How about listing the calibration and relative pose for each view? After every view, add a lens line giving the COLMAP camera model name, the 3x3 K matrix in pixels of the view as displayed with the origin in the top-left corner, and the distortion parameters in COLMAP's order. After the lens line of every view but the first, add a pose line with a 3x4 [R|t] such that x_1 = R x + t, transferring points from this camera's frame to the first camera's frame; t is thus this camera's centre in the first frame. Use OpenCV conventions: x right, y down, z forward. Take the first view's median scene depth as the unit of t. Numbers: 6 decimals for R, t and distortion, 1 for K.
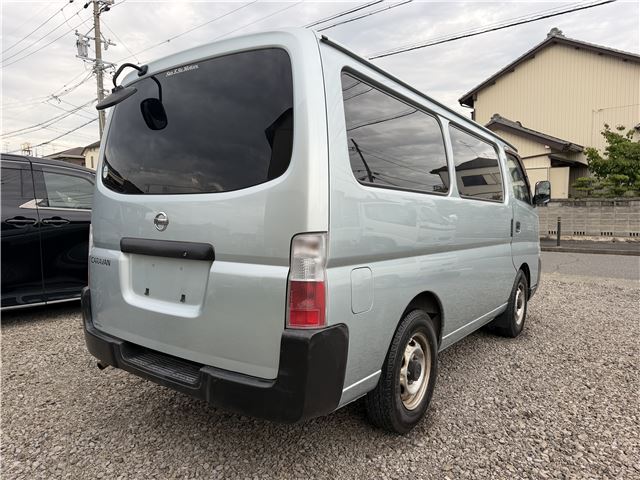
lens RADIAL K [[483.3, 0, 320.0], [0, 483.3, 240.0], [0, 0, 1]] dist [0.024546, -0.005064]
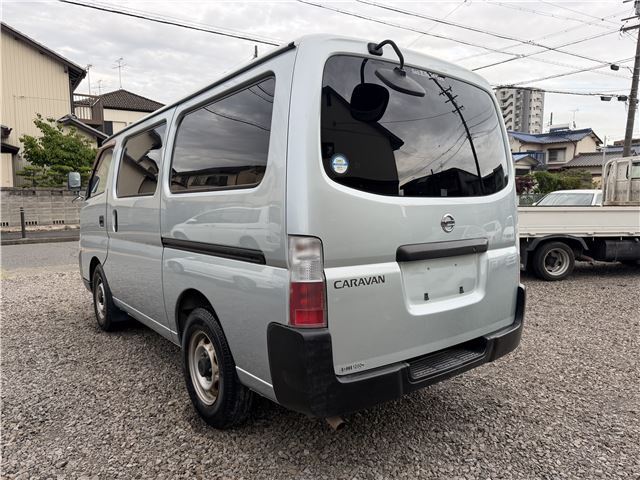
lens RADIAL K [[483.3, 0, 320.0], [0, 483.3, 240.0], [0, 0, 1]] dist [0.024546, -0.005064]
pose [[0.243287, -0.093839, 0.965404, -0.282256], [0.066133, 0.994598, 0.080010, -0.020749], [-0.967697, 0.044379, 0.248179, 0.203487]]
